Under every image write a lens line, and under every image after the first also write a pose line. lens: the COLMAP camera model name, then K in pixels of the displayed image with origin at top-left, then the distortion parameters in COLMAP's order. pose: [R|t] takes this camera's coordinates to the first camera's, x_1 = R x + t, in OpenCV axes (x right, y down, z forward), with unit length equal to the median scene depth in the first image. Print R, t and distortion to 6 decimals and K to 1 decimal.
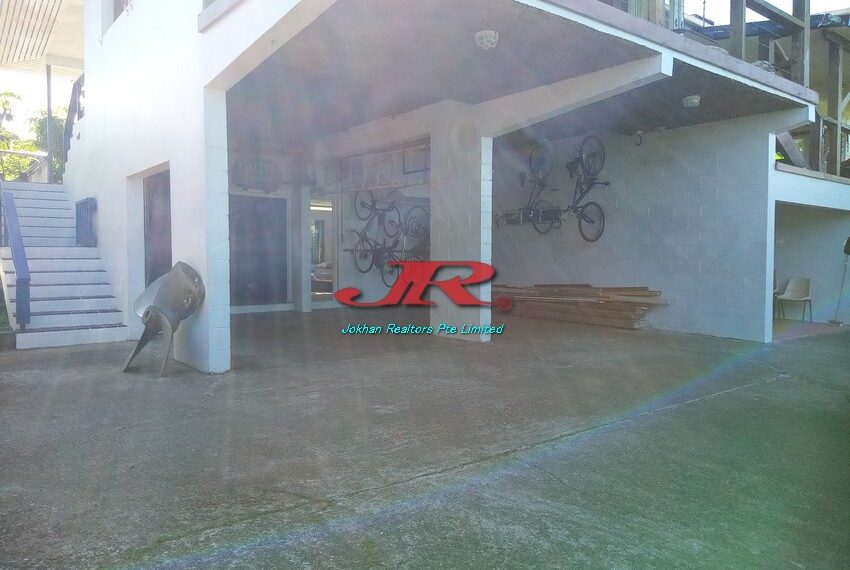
lens RADIAL K [[617.6, 0, 425.0], [0, 617.6, 285.0], [0, 0, 1]] dist [0.001591, -0.000017]
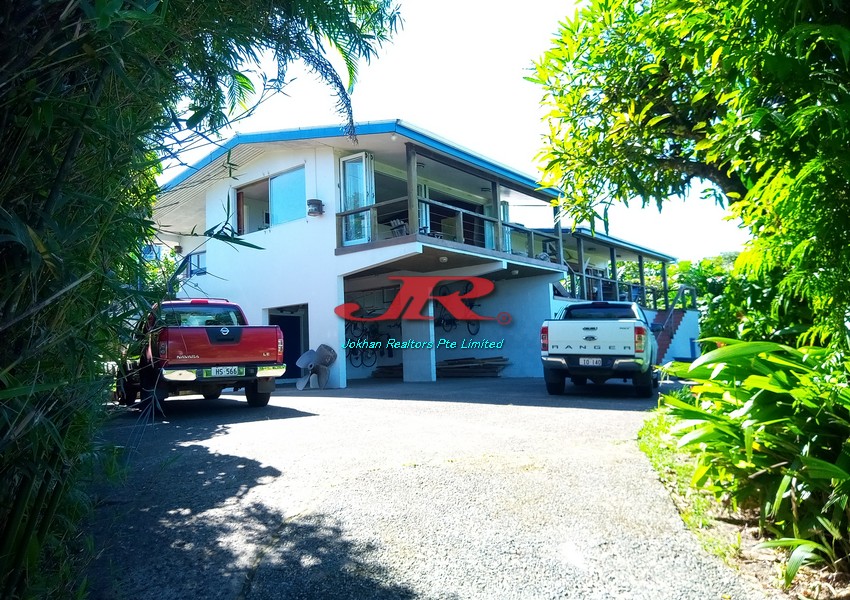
lens RADIAL K [[635.6, 0, 425.0], [0, 635.6, 300.0], [0, 0, 1]] dist [0.006568, 0.003175]
pose [[0.972075, -0.016212, 0.234112, -0.442525], [0.050834, 0.988471, -0.142621, 0.126715], [-0.229100, 0.150539, 0.961692, -1.157723]]
